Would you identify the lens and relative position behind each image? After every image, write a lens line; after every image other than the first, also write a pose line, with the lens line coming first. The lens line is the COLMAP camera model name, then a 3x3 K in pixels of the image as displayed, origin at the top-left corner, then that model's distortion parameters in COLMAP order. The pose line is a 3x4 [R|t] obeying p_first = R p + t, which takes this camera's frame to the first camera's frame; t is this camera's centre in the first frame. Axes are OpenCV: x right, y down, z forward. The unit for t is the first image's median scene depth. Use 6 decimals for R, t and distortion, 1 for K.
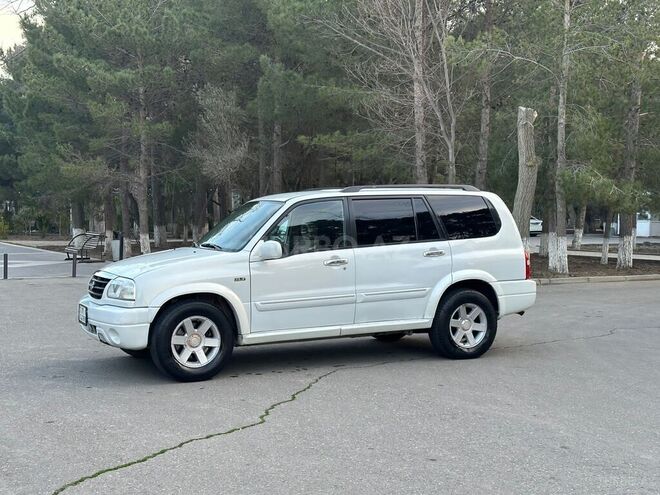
lens RADIAL K [[910.8, 0, 326.2], [0, 910.8, 246.2], [0, 0, 1]] dist [0.130365, 0.000000]
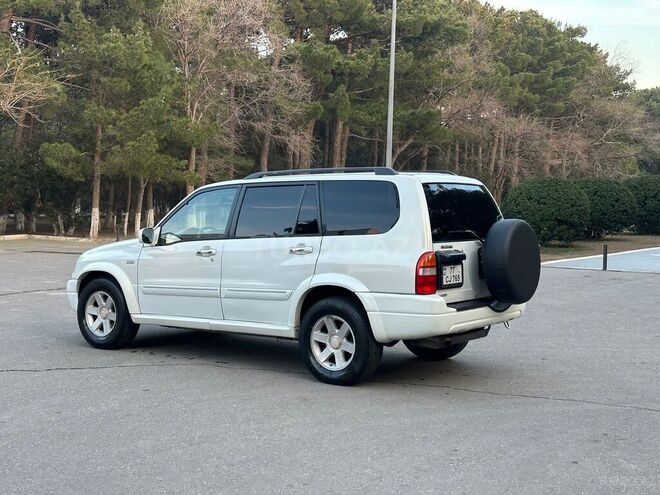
lens RADIAL K [[910.8, 0, 328.5], [0, 910.8, 252.2], [0, 0, 1]] dist [0.130365, 0.000000]
pose [[0.443107, 0.053879, -0.894848, 0.874950], [-0.038839, 0.998409, 0.040882, -0.025653], [0.895627, 0.016640, 0.444495, 0.644918]]
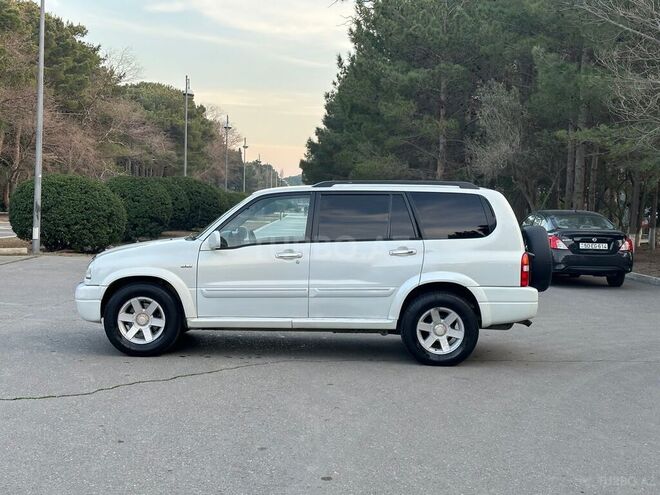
lens RADIAL K [[910.8, 0, 326.7], [0, 910.8, 244.4], [0, 0, 1]] dist [0.130365, 0.000000]
pose [[0.888331, 0.045381, -0.456956, 0.482748], [-0.044816, 0.998922, 0.012082, -0.008520], [0.457012, 0.009746, 0.889407, 0.107036]]
